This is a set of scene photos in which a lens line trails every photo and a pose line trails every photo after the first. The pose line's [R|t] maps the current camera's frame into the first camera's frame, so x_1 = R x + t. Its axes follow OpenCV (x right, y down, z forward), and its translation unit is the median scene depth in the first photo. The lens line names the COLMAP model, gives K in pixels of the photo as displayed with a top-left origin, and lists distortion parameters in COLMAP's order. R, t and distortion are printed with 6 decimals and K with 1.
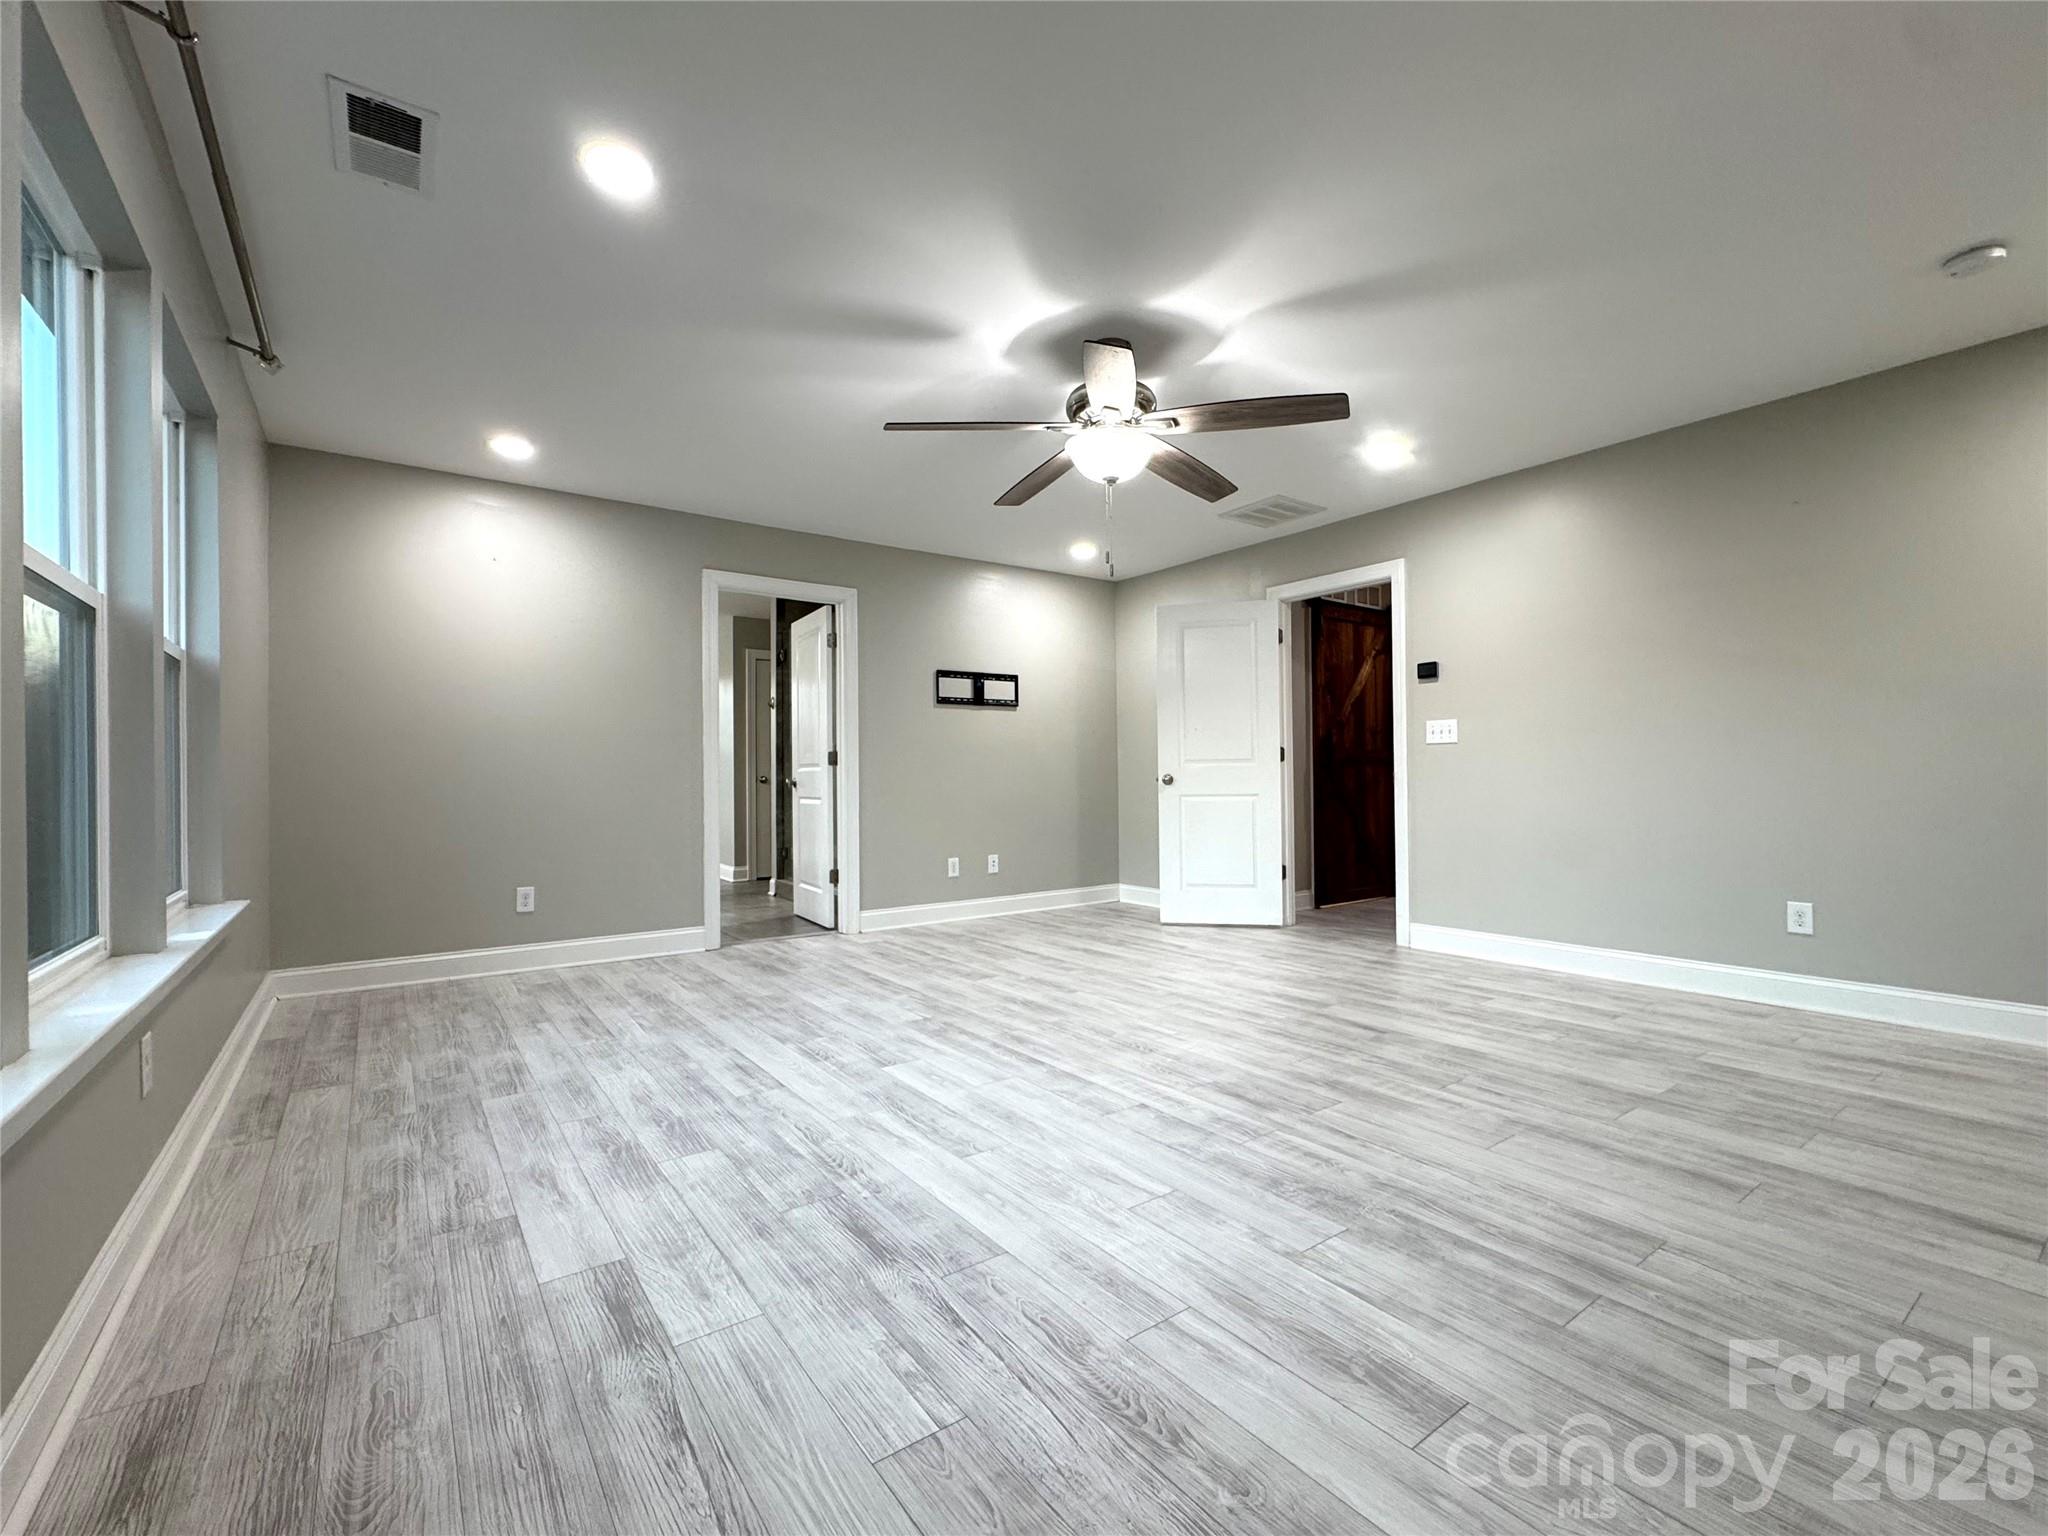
lens RADIAL K [[888.1, 0, 1016.8], [0, 888.1, 773.1], [0, 0, 1]] dist [-0.002183, -0.000567]
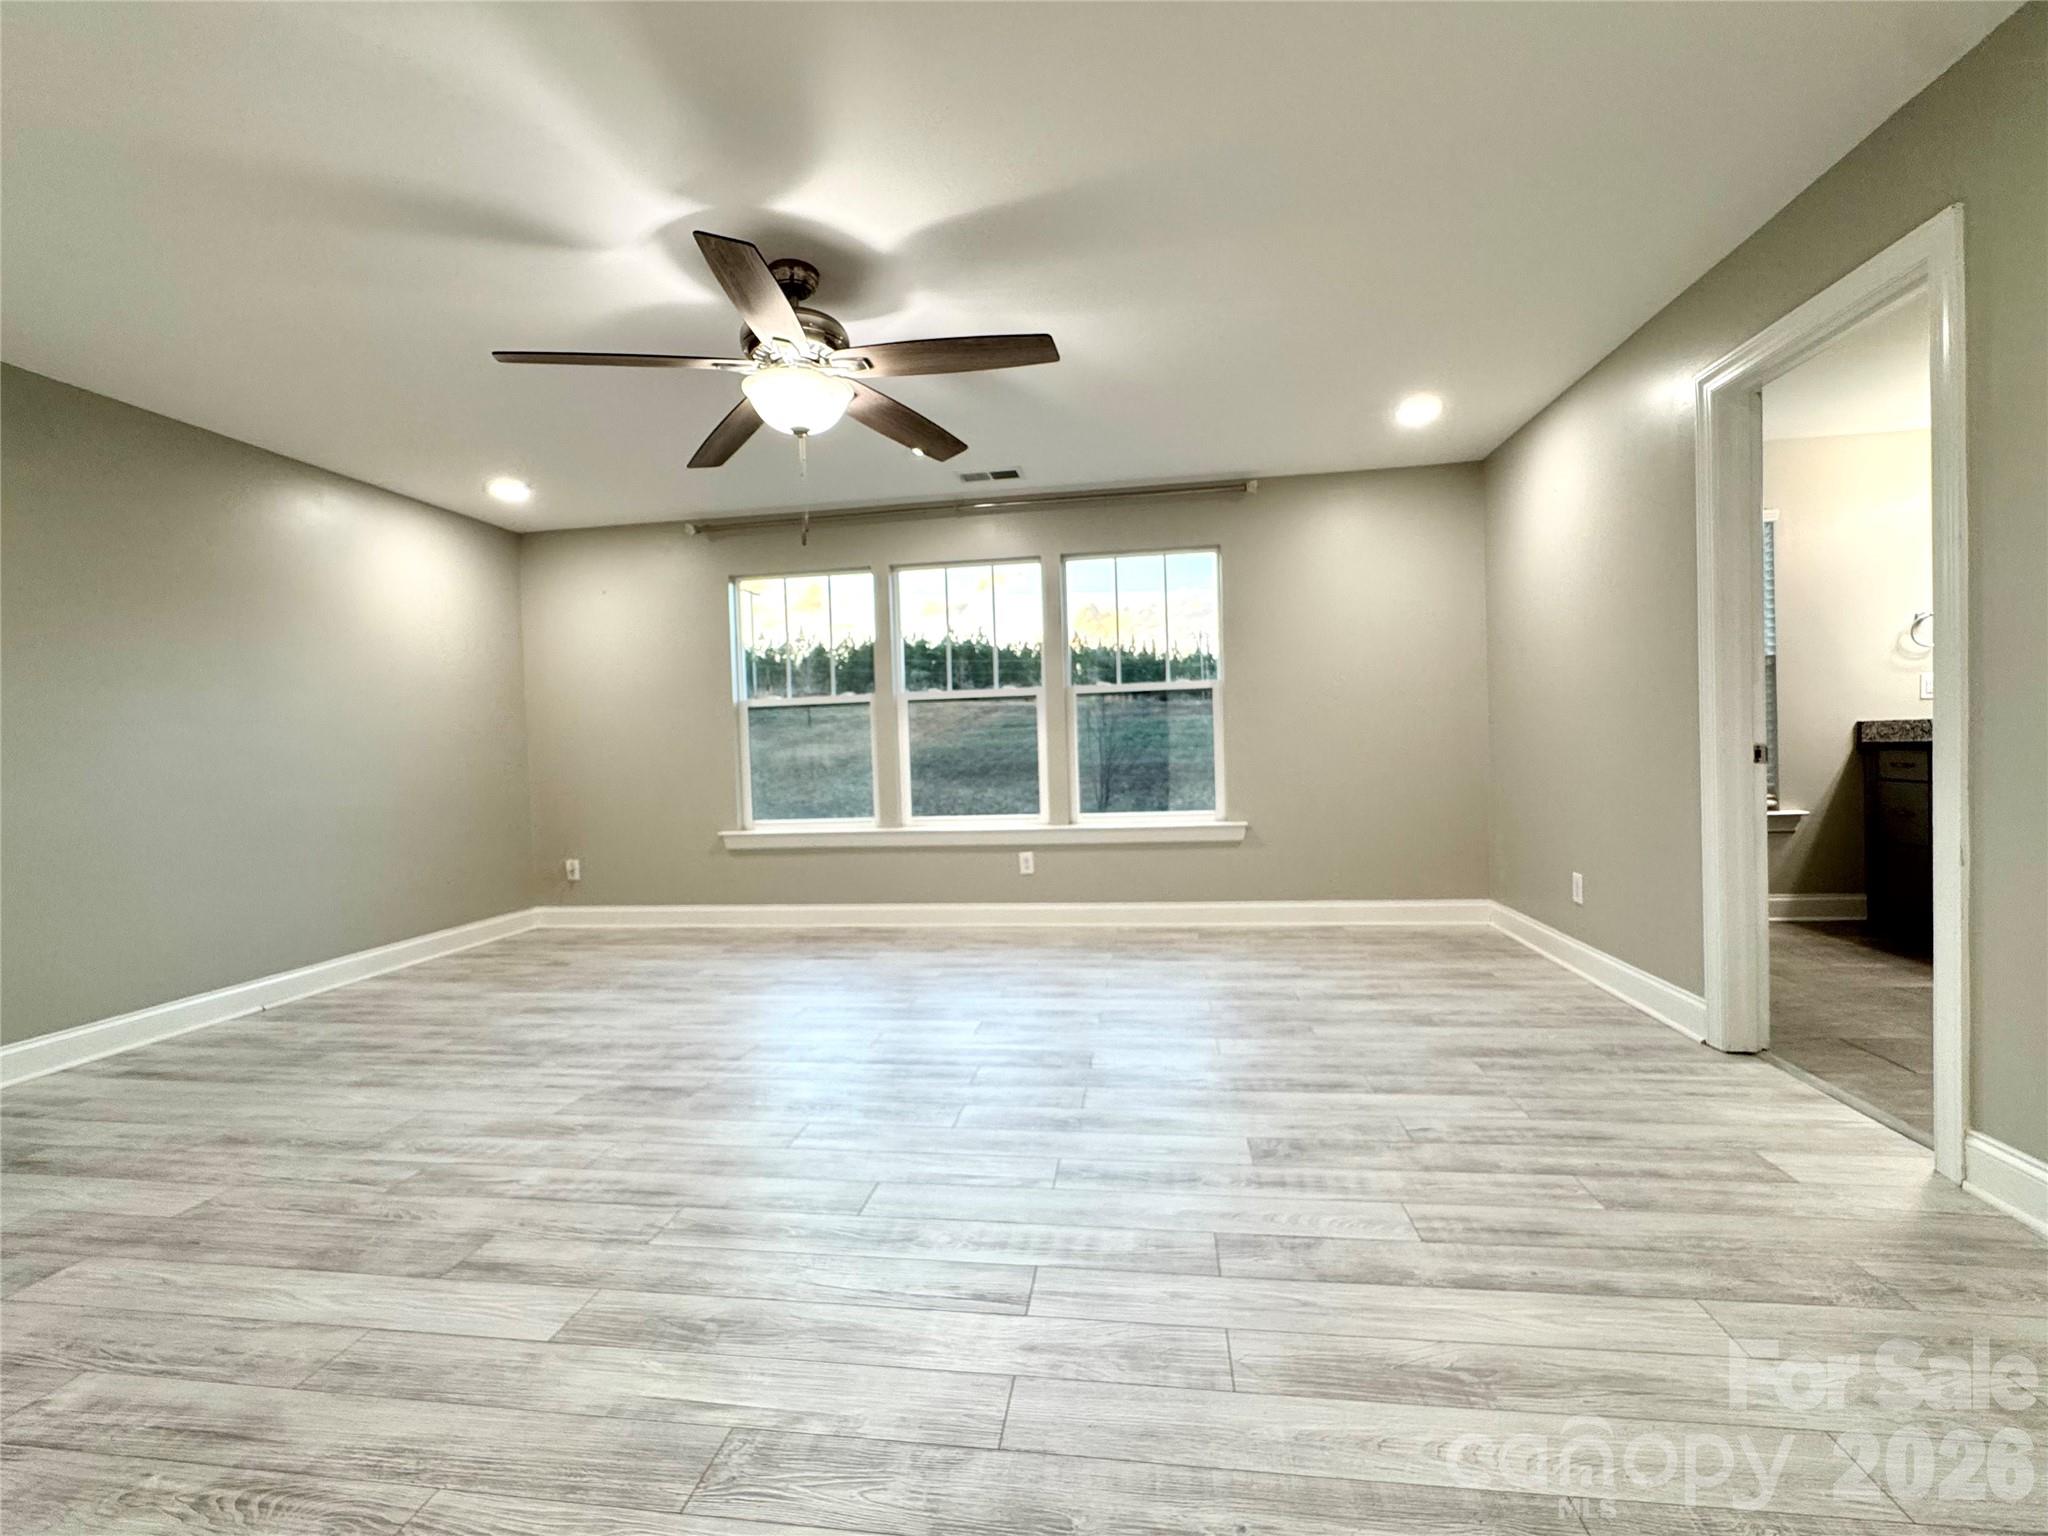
lens RADIAL K [[888.1, 0, 1022.0], [0, 888.1, 769.8], [0, 0, 1]] dist [-0.002183, -0.000567]
pose [[-0.692331, 0.051048, -0.719772, 0.625084], [0.042718, 0.998645, 0.029737, -0.024569], [0.720315, -0.010160, -0.693573, 1.851484]]
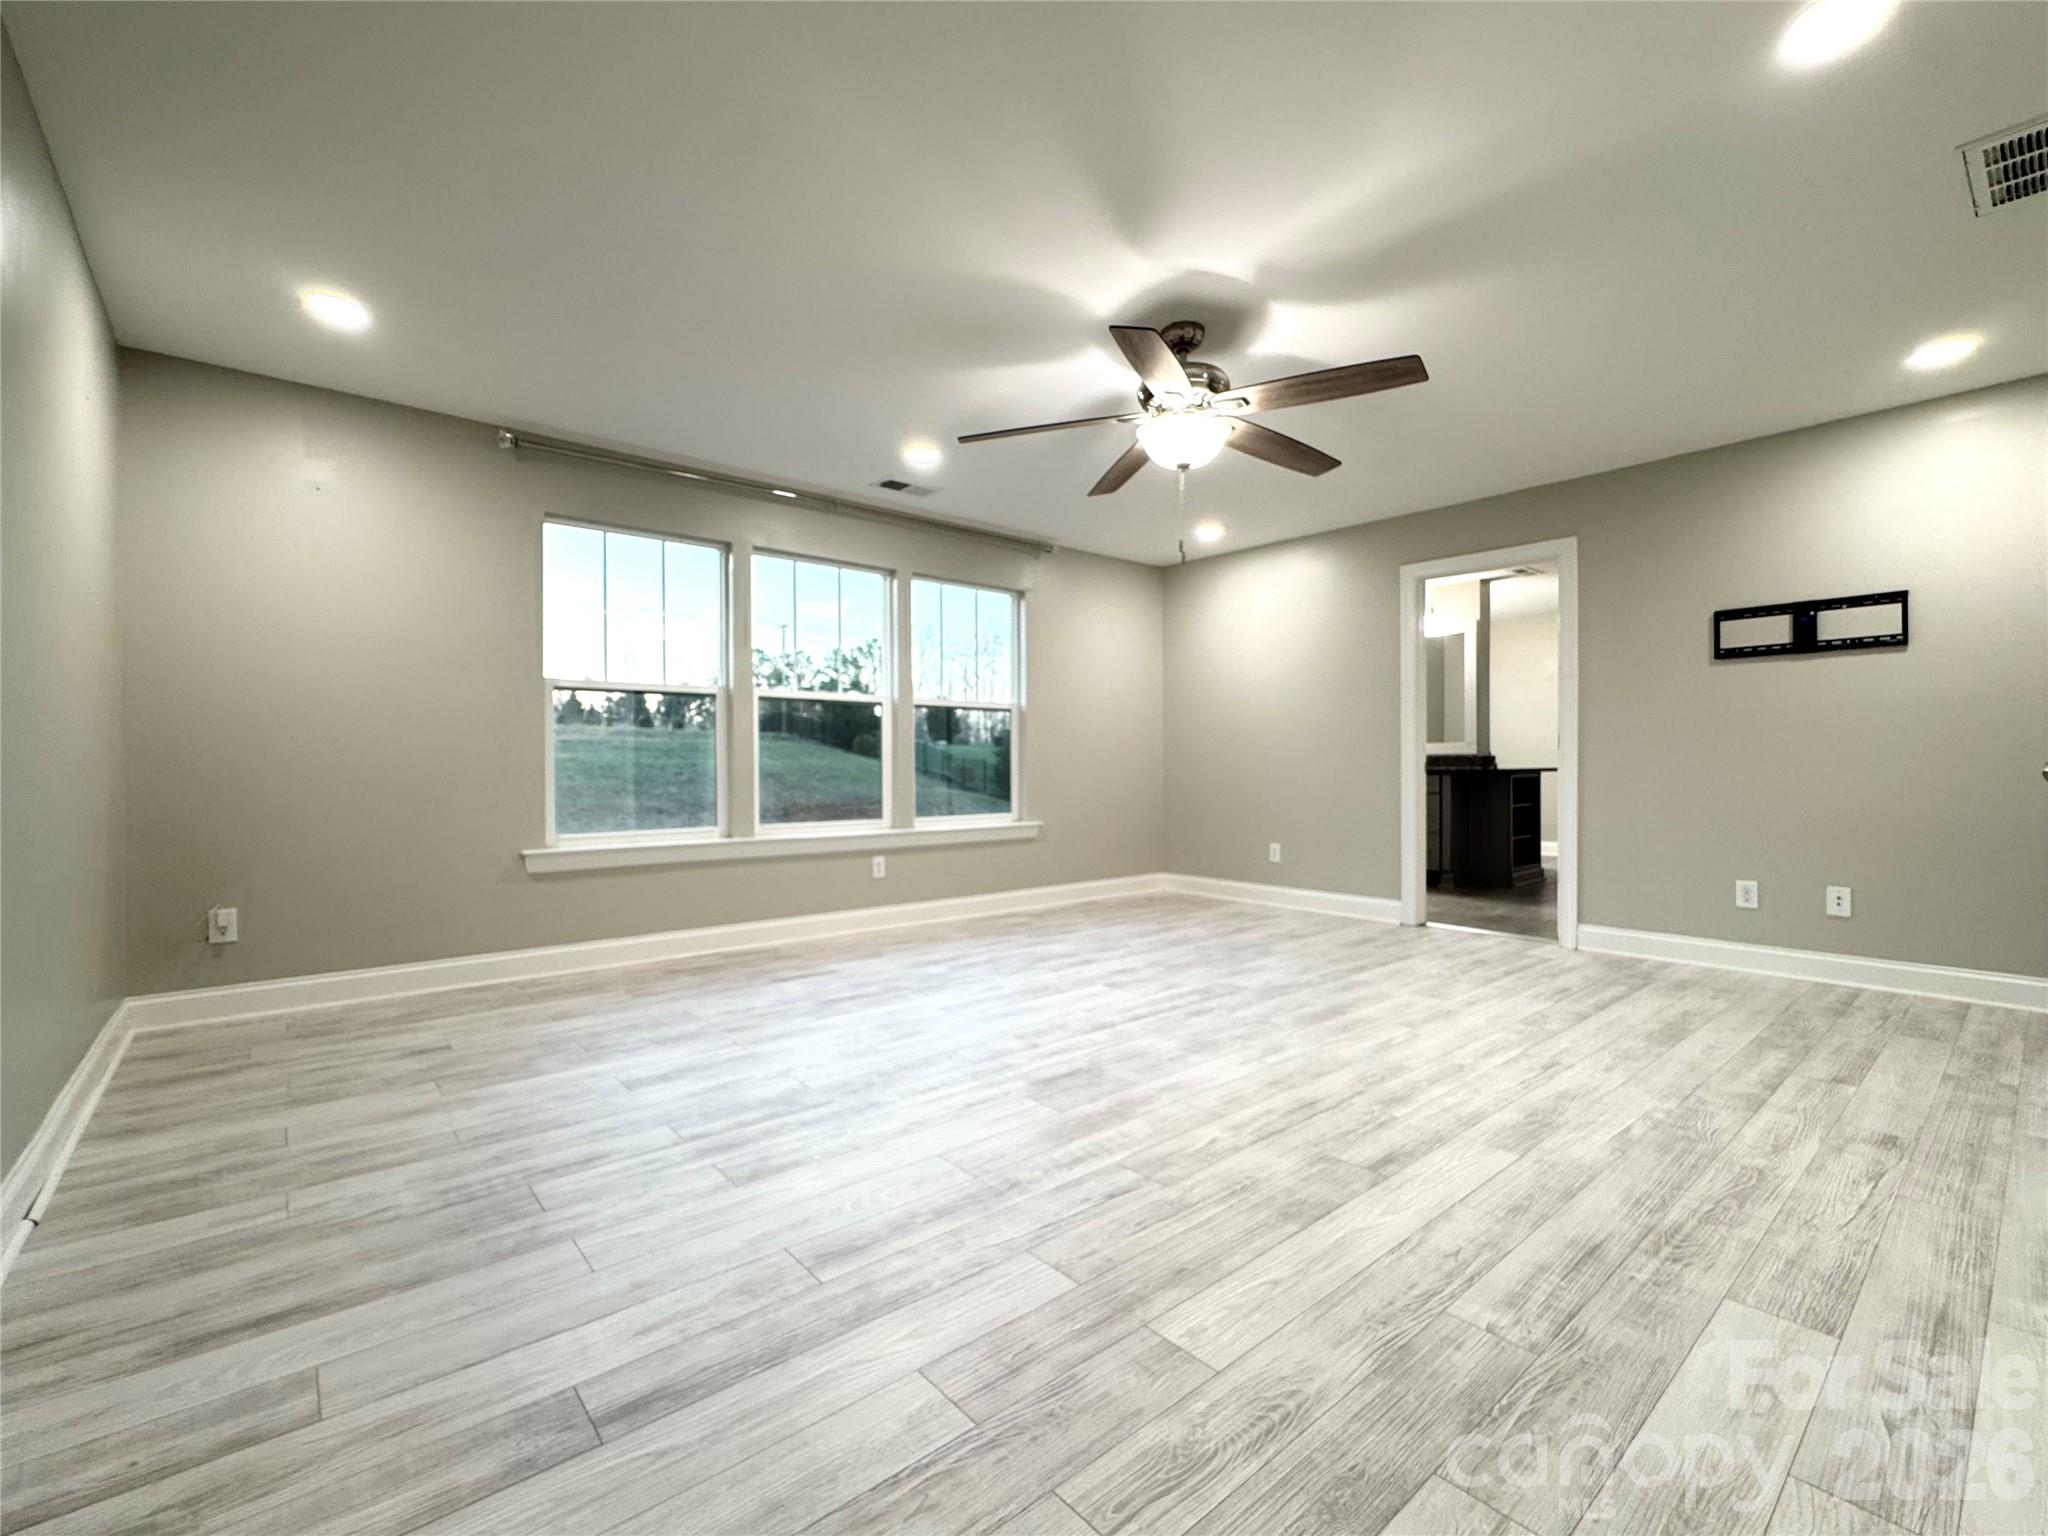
lens RADIAL K [[888.1, 0, 1021.5], [0, 888.1, 774.8], [0, 0, 1]] dist [-0.002183, -0.000567]
pose [[0.081512, 0.020523, -0.996461, 1.153983], [0.006252, 0.999758, 0.021102, -0.008550], [0.996653, -0.007950, 0.081364, 0.784232]]
